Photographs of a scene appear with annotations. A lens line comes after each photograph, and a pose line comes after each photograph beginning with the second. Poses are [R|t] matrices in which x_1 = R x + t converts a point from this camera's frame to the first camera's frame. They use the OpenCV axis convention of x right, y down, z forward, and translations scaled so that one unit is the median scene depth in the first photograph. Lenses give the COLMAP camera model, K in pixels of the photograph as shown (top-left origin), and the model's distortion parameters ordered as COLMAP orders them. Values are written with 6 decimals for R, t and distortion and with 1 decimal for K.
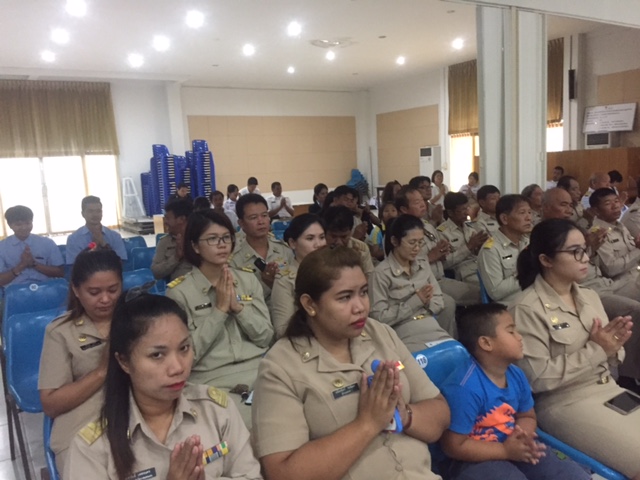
lens RADIAL K [[547.4, 0, 320.6], [0, 547.4, 243.9], [0, 0, 1]] dist [0.076350, -0.110075]
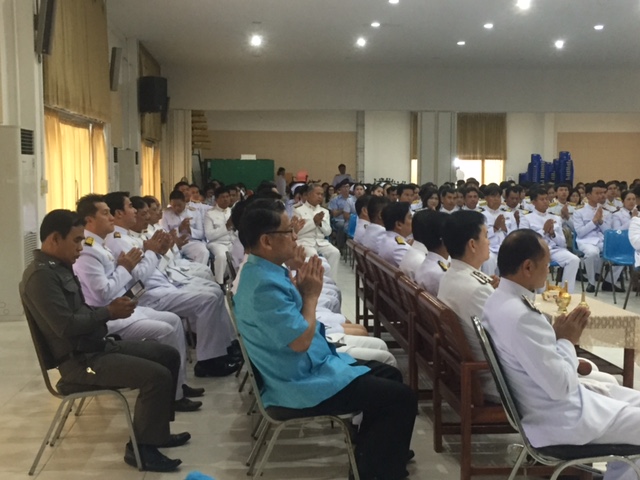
lens RADIAL K [[863.2, 0, 320.9], [0, 863.2, 235.0], [0, 0, 1]] dist [0.068540, 0.000000]
pose [[0.887840, 0.083560, -0.452501, 0.248516], [-0.111877, 0.993065, -0.036128, 0.172754], [0.446344, 0.082700, 0.891032, -1.238058]]
